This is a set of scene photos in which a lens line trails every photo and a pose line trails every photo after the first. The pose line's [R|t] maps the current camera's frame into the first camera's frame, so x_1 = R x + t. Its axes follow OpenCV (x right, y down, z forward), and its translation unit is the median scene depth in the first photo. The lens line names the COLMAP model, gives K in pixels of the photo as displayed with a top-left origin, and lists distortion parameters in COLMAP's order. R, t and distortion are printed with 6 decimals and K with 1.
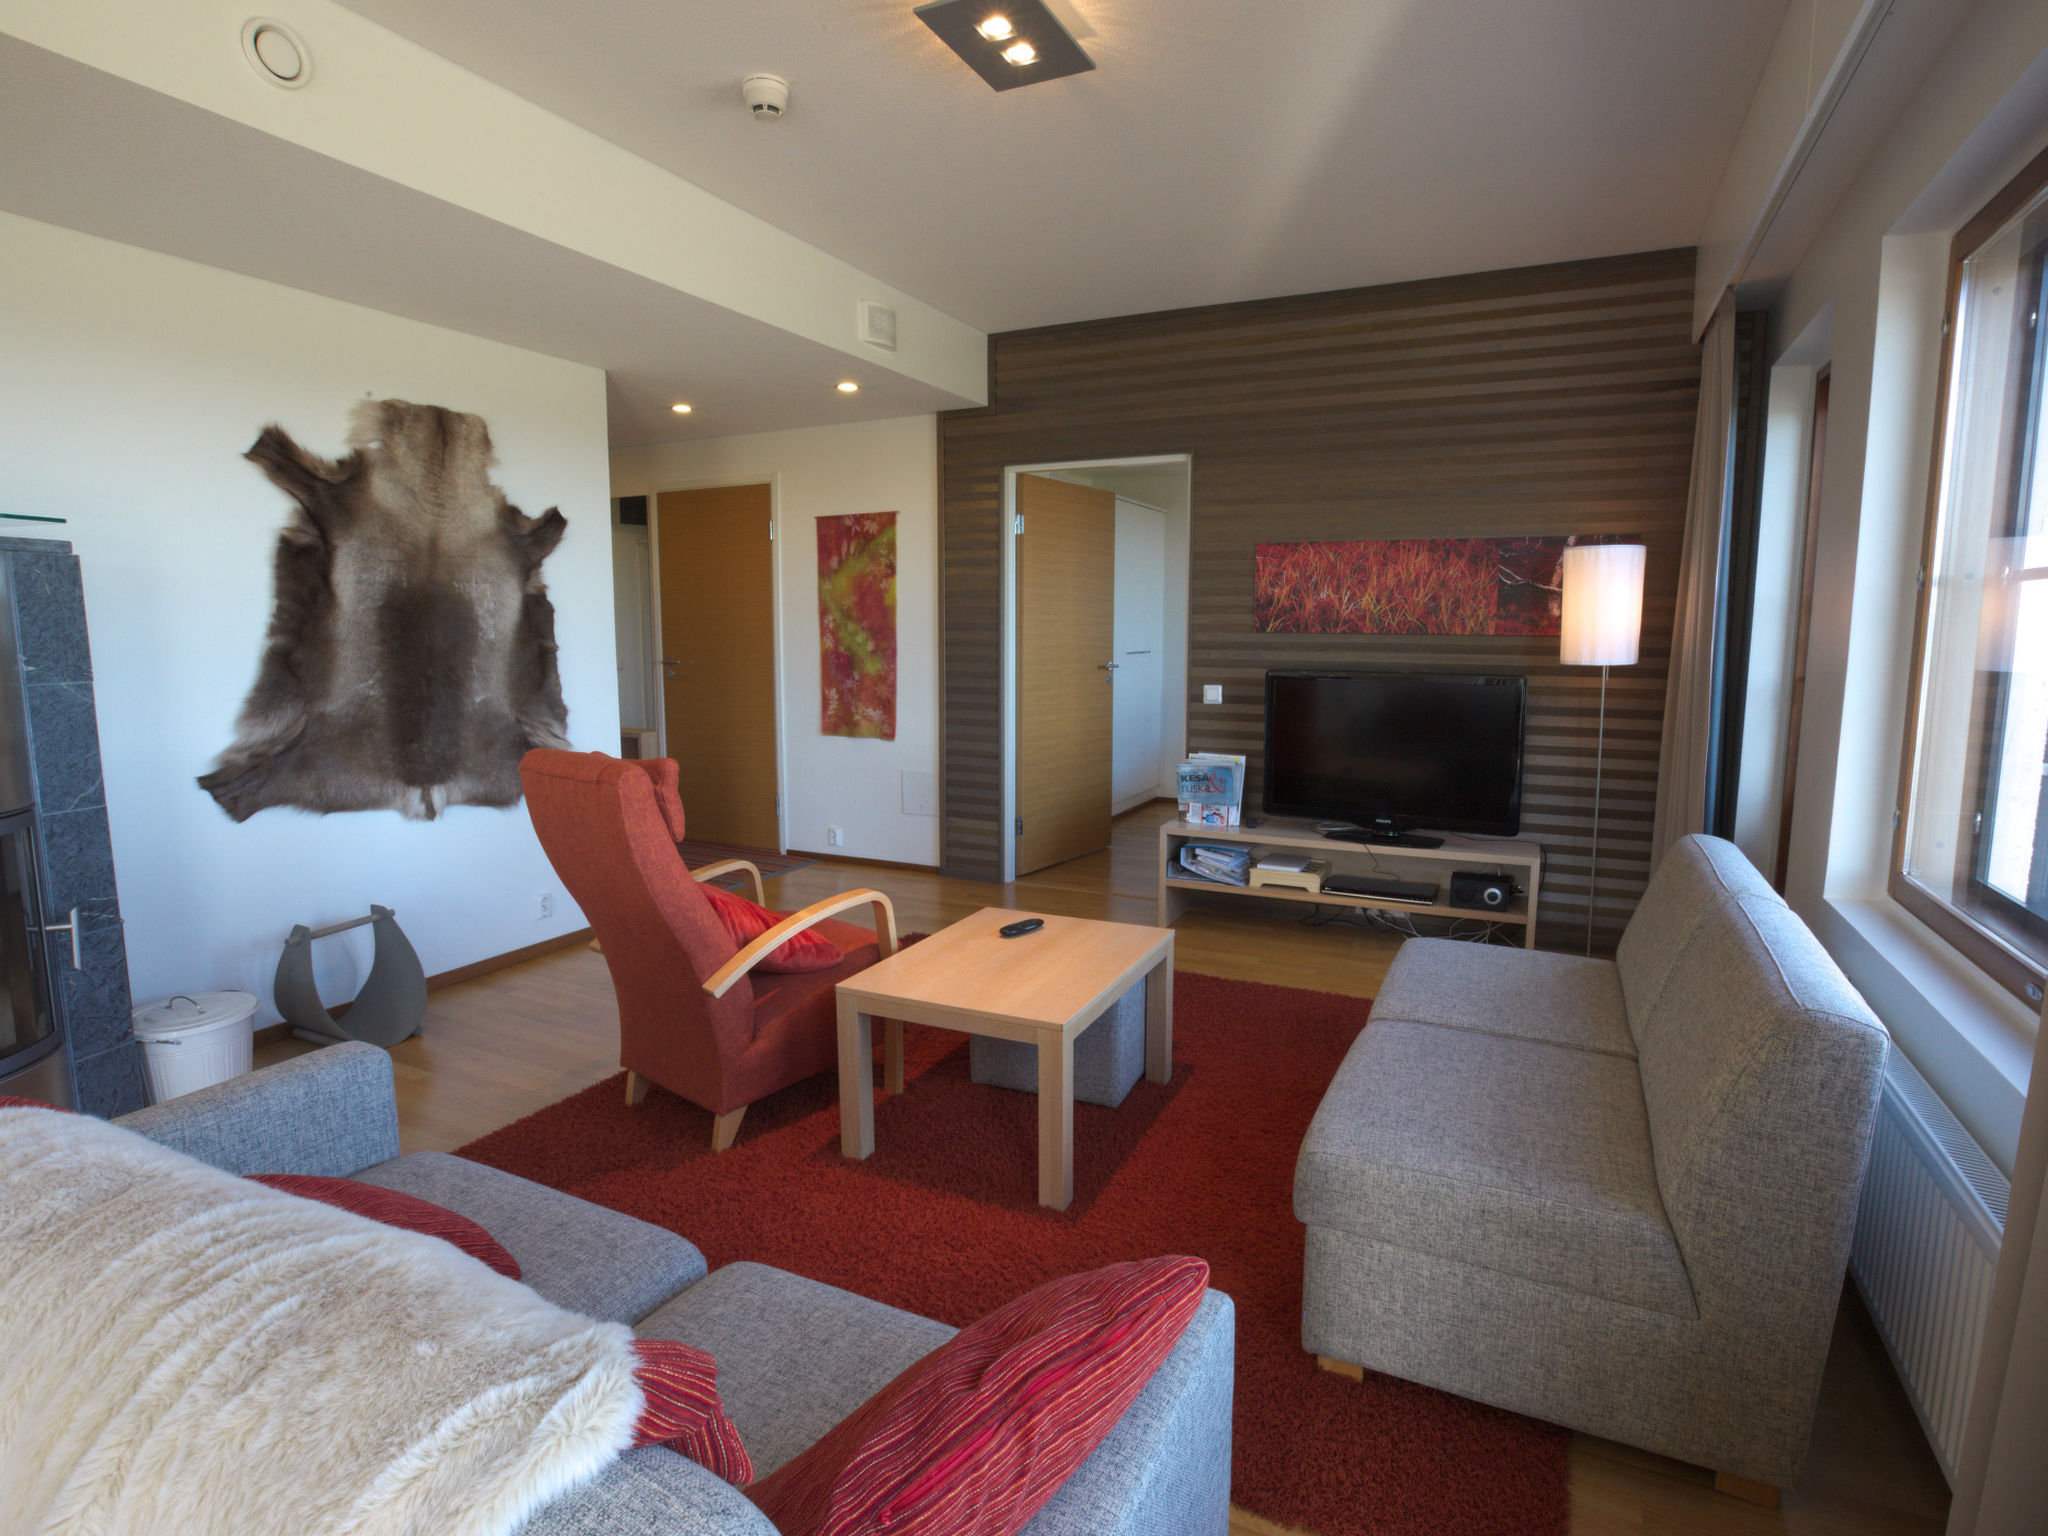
lens RADIAL K [[1055.4, 0, 1032.0], [0, 1055.4, 770.9], [0, 0, 1]] dist [-0.034094, 0.004864]
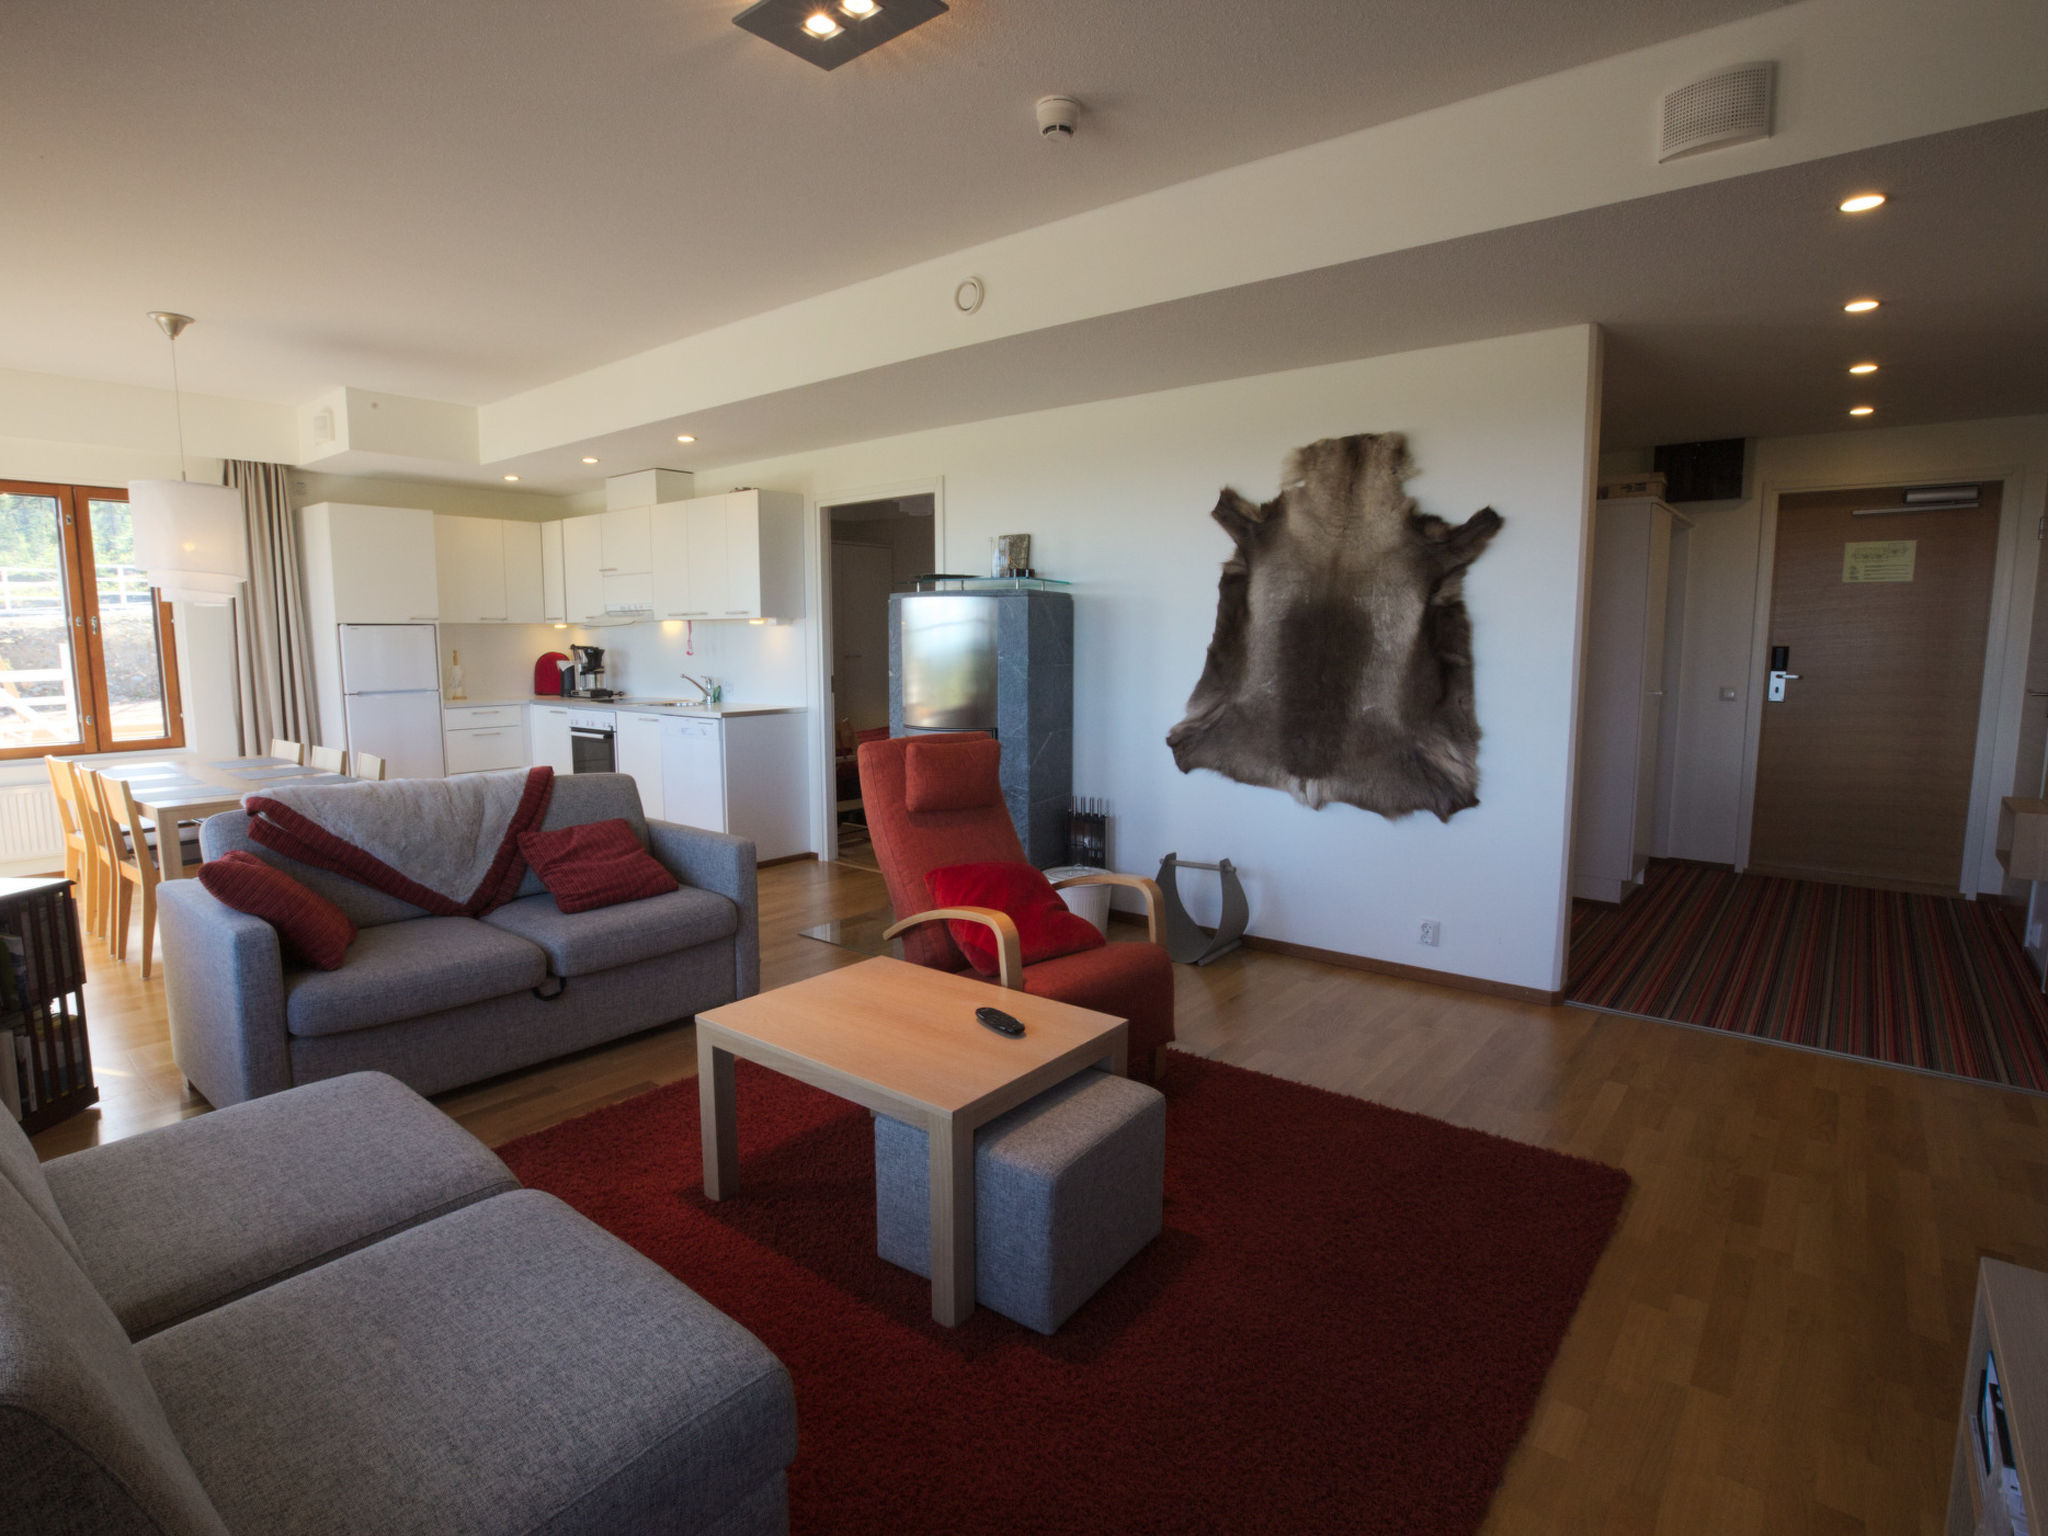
lens RADIAL K [[1055.4, 0, 1024.4], [0, 1055.4, 768.4], [0, 0, 1]] dist [-0.034094, 0.004864]
pose [[-0.231335, 0.121870, -0.965211, 0.610113], [-0.136606, 0.978225, 0.156254, -0.136431], [0.963236, 0.168001, -0.209649, 0.970684]]
